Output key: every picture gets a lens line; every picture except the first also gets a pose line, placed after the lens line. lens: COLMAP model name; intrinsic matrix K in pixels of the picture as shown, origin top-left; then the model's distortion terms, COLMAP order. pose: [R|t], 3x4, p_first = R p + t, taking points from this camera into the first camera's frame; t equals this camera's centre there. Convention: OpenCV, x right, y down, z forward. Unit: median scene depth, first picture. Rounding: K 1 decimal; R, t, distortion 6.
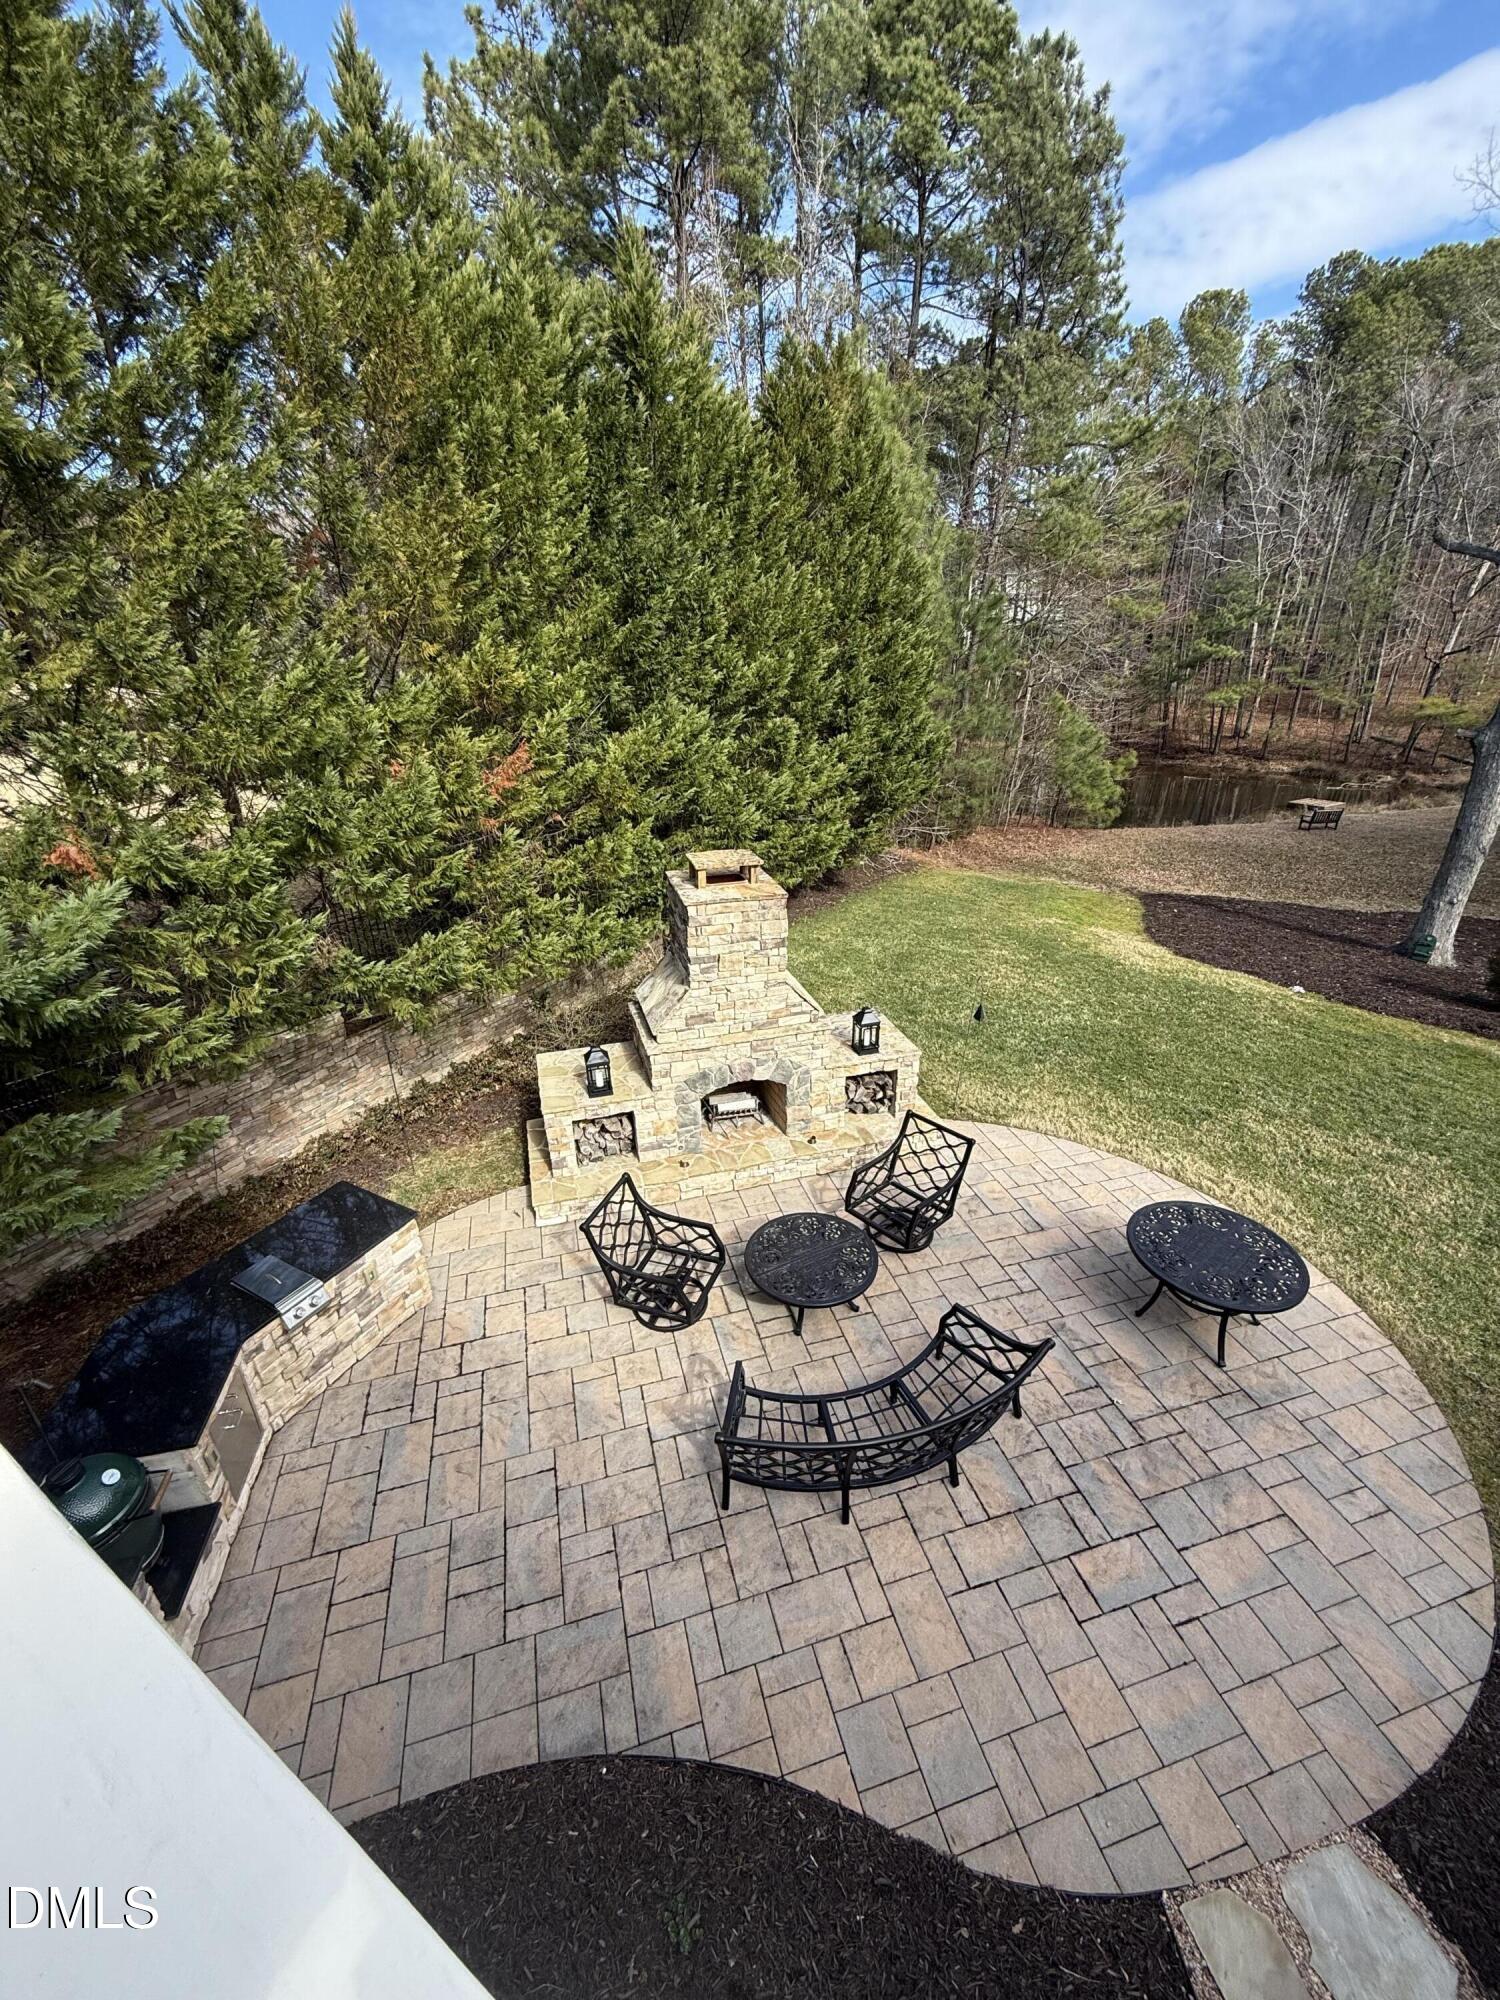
lens RADIAL K [[798.4, 0, 750.0], [0, 798.4, 1000.0], [0, 0, 1]] dist [0.002224, 0.000266]
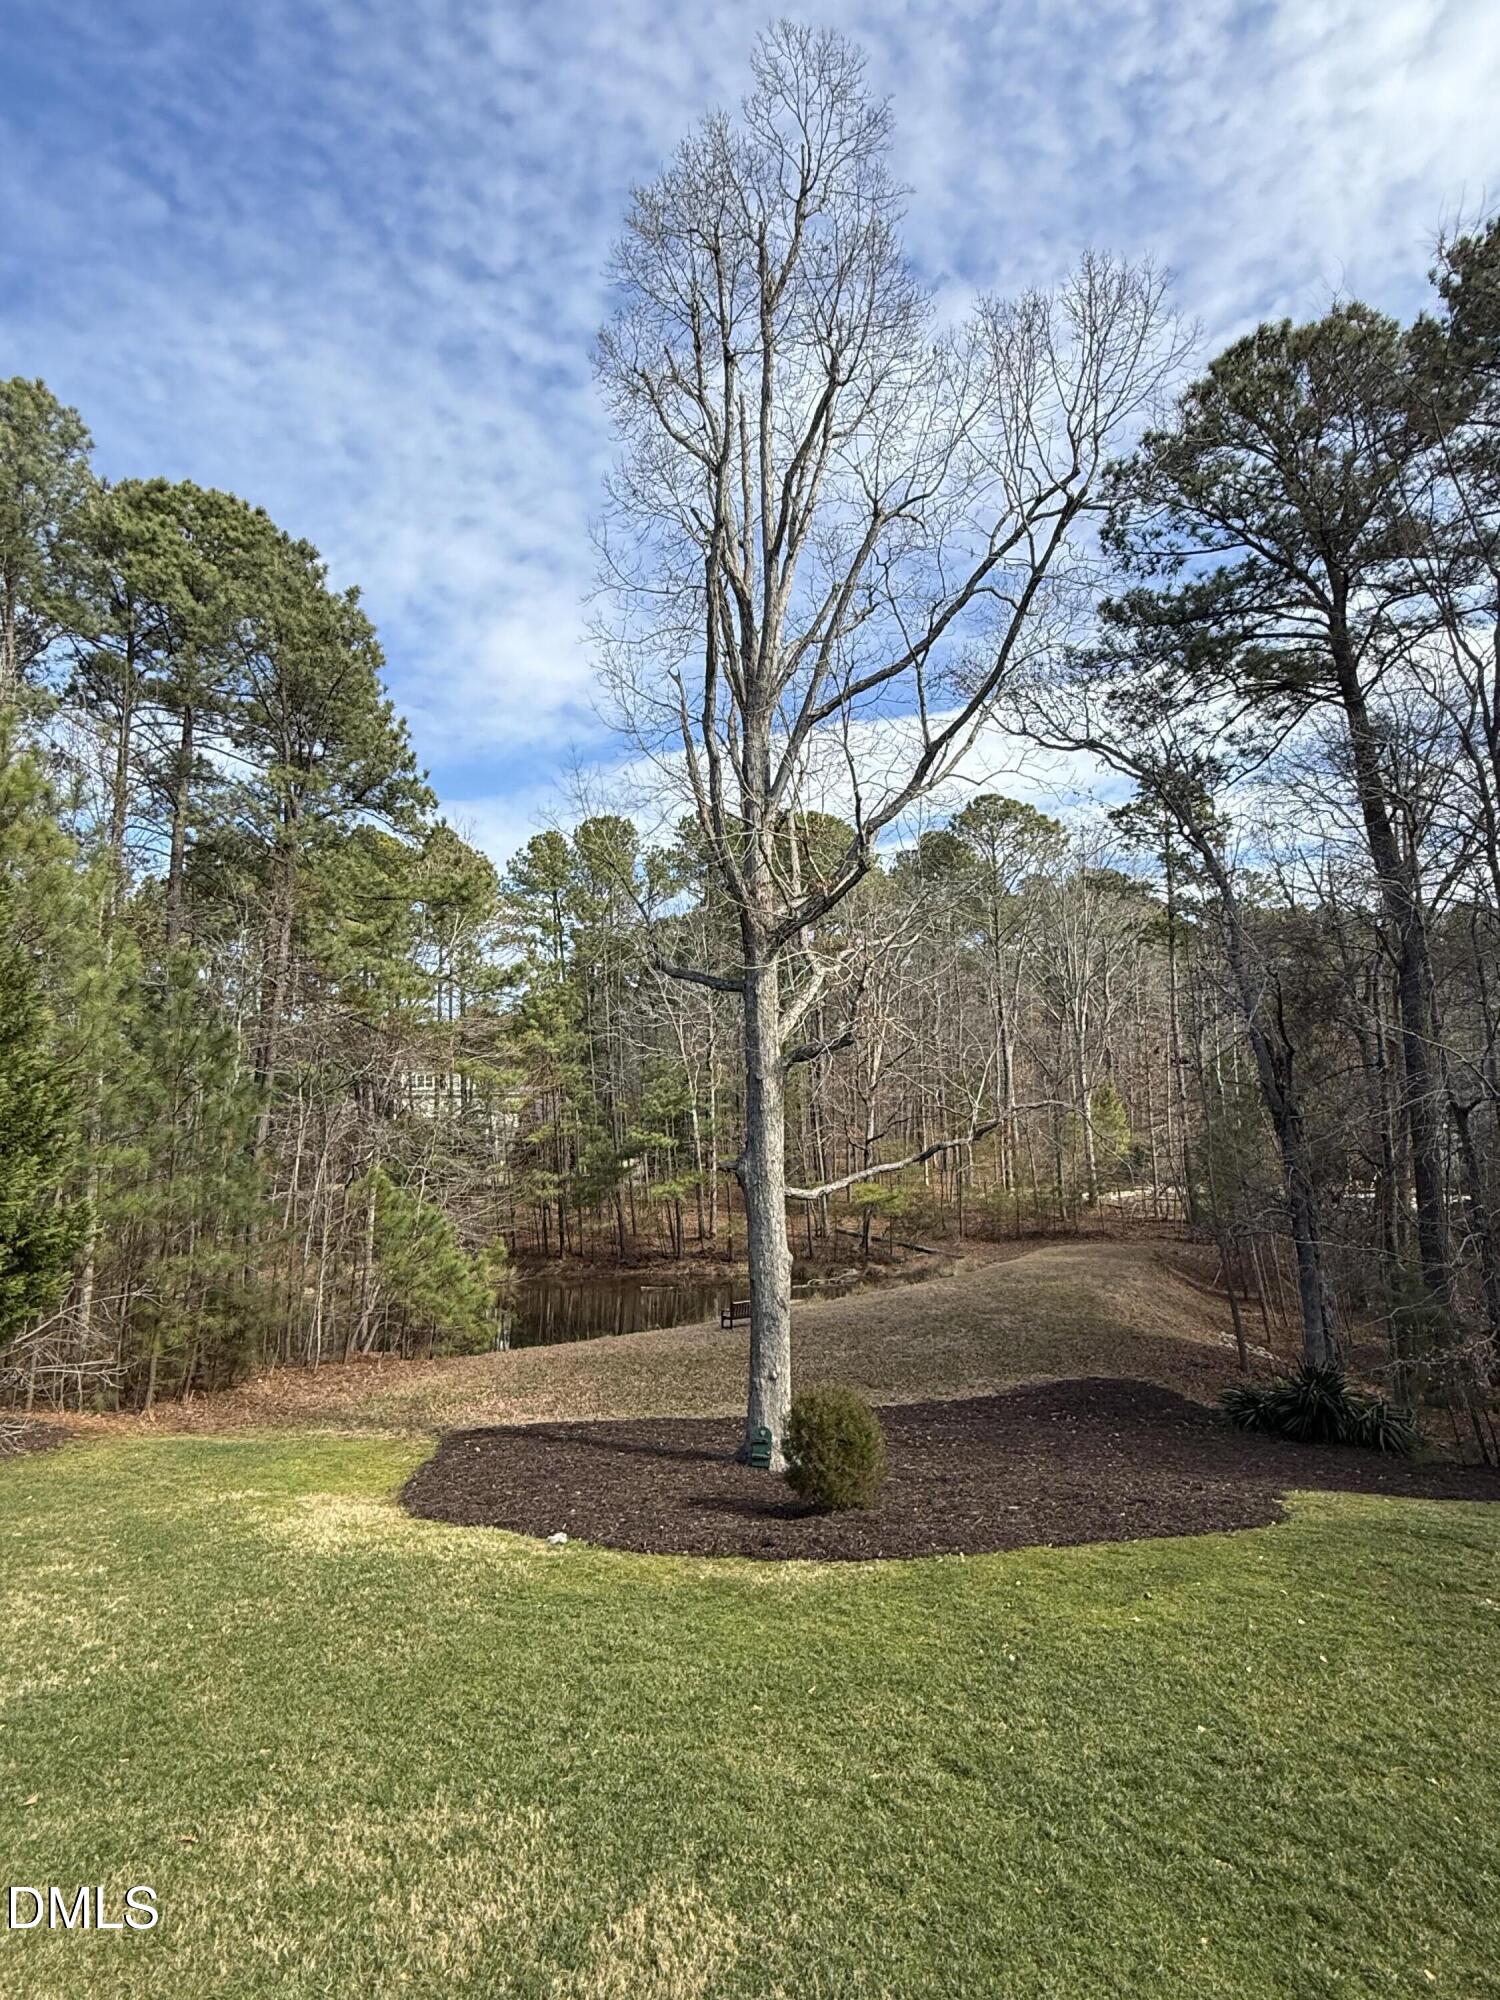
lens RADIAL K [[1116.8, 0, 750.0], [0, 1116.8, 1000.0], [0, 0, 1]] dist [-0.018859, 0.000492]
pose [[0.865742, 0.055714, 0.497380, 0.760439], [0.215723, 0.855193, -0.471284, 0.145587], [-0.451613, 0.515307, 0.728358, 0.170691]]
